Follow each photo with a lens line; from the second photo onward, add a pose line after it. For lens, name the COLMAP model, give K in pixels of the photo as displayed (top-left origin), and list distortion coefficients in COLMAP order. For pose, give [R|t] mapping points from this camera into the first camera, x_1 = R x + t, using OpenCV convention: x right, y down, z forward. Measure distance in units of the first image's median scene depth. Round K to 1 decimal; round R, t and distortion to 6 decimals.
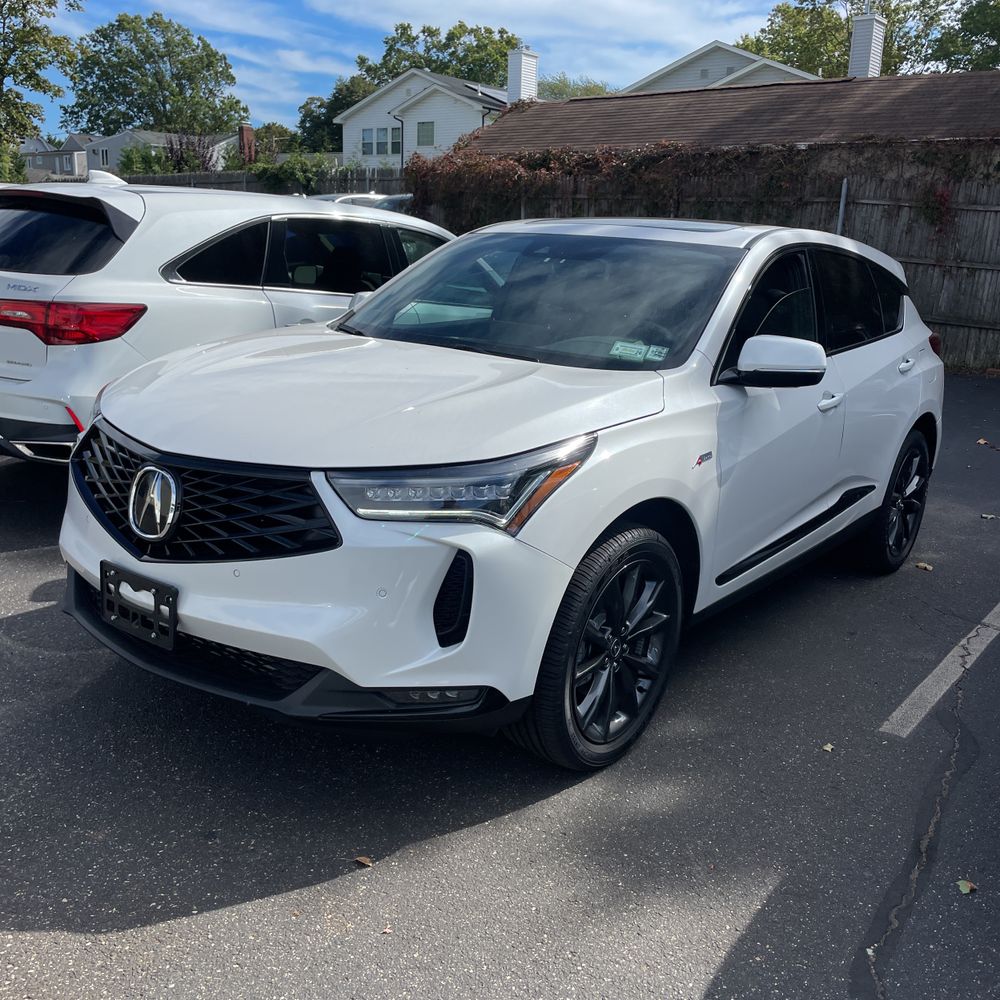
lens RADIAL K [[1024.6, 0, 491.2], [0, 1024.6, 479.1], [0, 0, 1]] dist [0.097144, -0.137216]
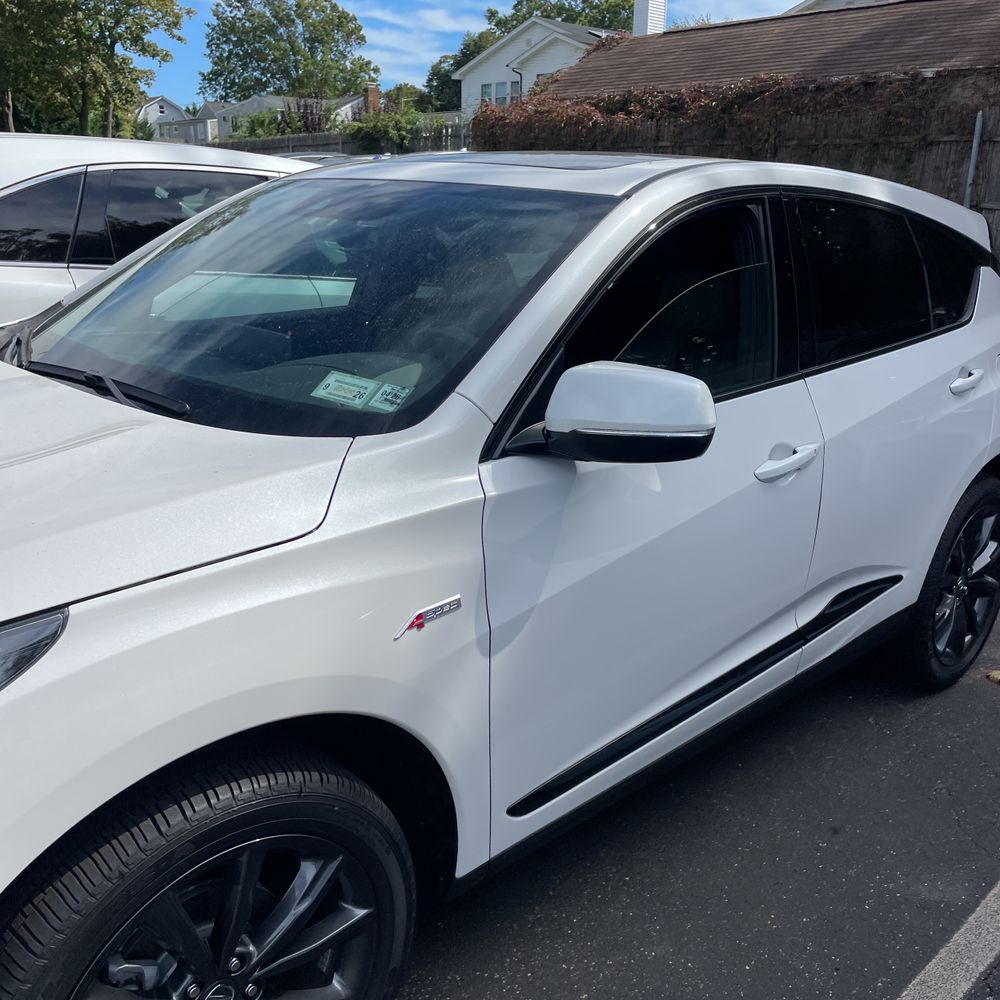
lens RADIAL K [[1024.1, 0, 481.5], [0, 1024.1, 499.6], [0, 0, 1]] dist [0.090314, -0.118350]
pose [[0.990207, 0.019414, -0.138253, 0.062520], [-0.011899, 0.998417, 0.054976, -0.021898], [0.139101, -0.052792, 0.988870, 0.105221]]
